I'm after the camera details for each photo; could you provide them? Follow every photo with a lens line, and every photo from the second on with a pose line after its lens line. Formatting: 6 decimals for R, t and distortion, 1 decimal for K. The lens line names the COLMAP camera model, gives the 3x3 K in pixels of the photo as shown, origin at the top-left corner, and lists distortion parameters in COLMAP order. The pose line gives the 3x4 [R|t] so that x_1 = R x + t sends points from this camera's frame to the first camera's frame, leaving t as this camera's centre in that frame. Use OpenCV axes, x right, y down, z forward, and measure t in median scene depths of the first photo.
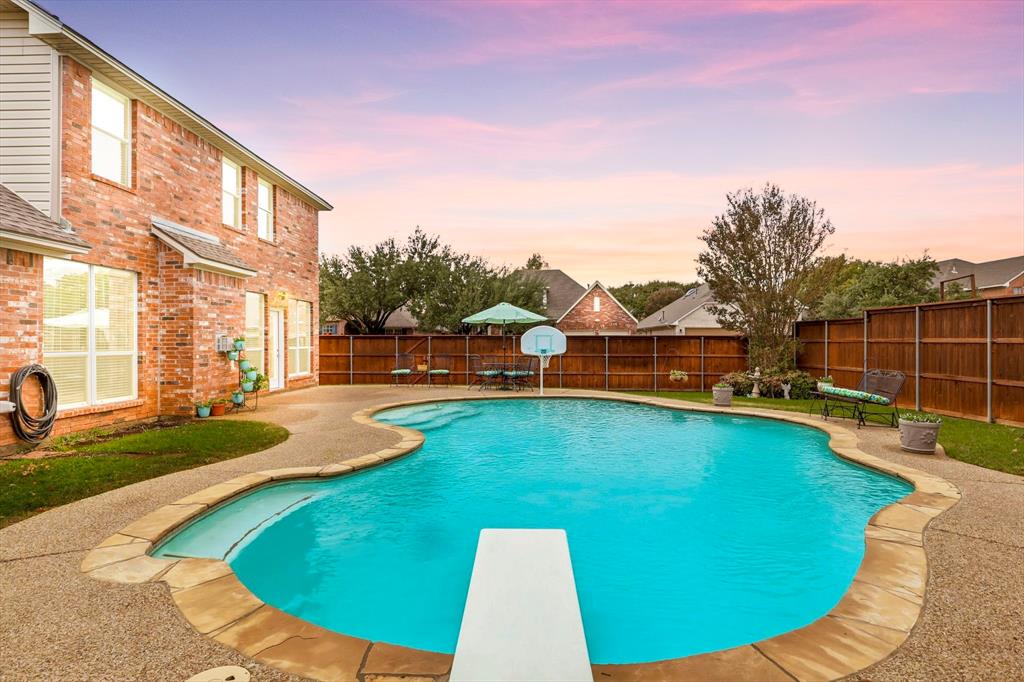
lens RADIAL K [[540.7, 0, 513.2], [0, 540.7, 340.9], [0, 0, 1]] dist [0.006366, -0.000646]
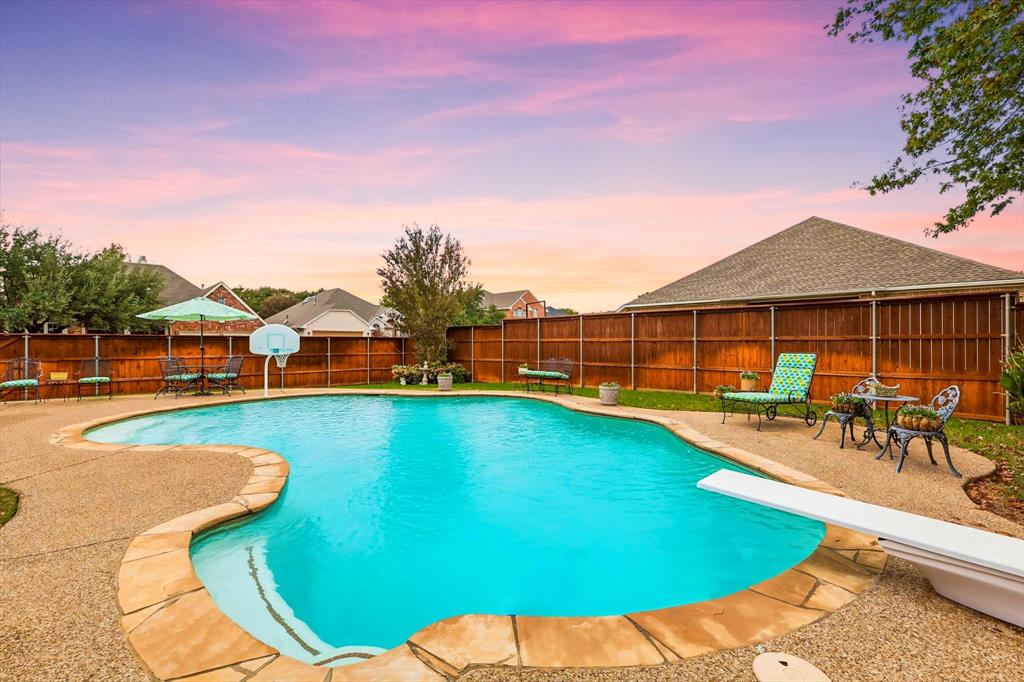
lens RADIAL K [[450.1, 0, 513.6], [0, 450.1, 343.6], [0, 0, 1]] dist [0.008006, -0.000312]
pose [[0.689446, -0.003421, 0.724329, -0.237394], [0.002379, 0.999994, 0.002458, 0.005227], [-0.724333, 0.000029, 0.689450, 0.127541]]
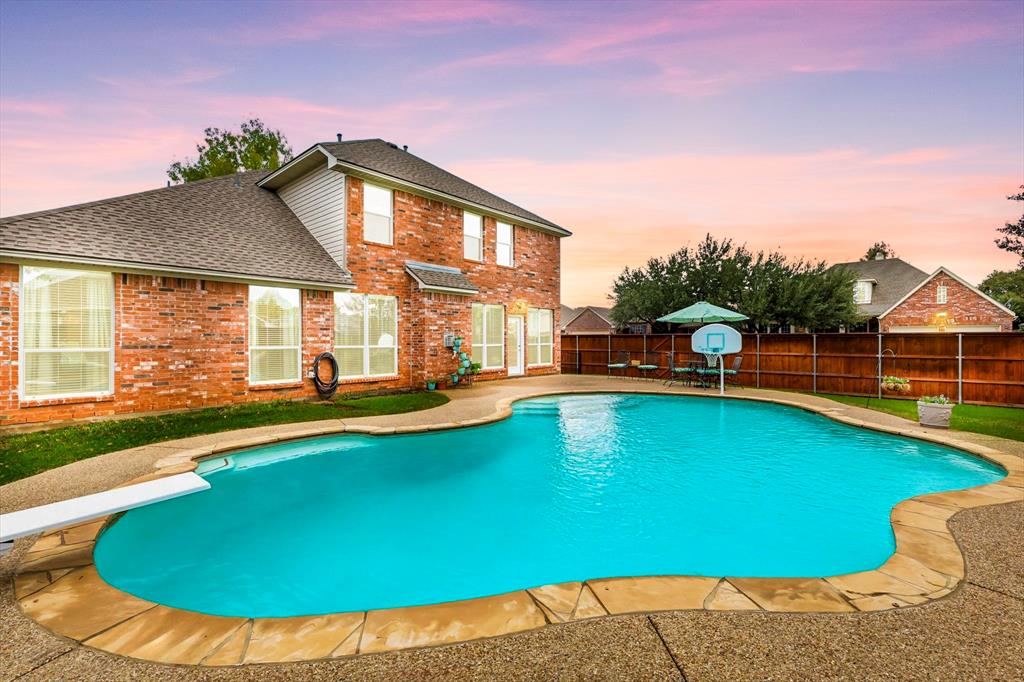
lens RADIAL K [[450.1, 0, 514.4], [0, 450.1, 340.5], [0, 0, 1]] dist [0.008006, -0.000312]
pose [[0.769514, 0.002718, -0.638625, 0.295446], [0.000215, 0.999990, 0.004514, -0.001739], [0.638630, -0.003611, 0.769505, 0.133602]]
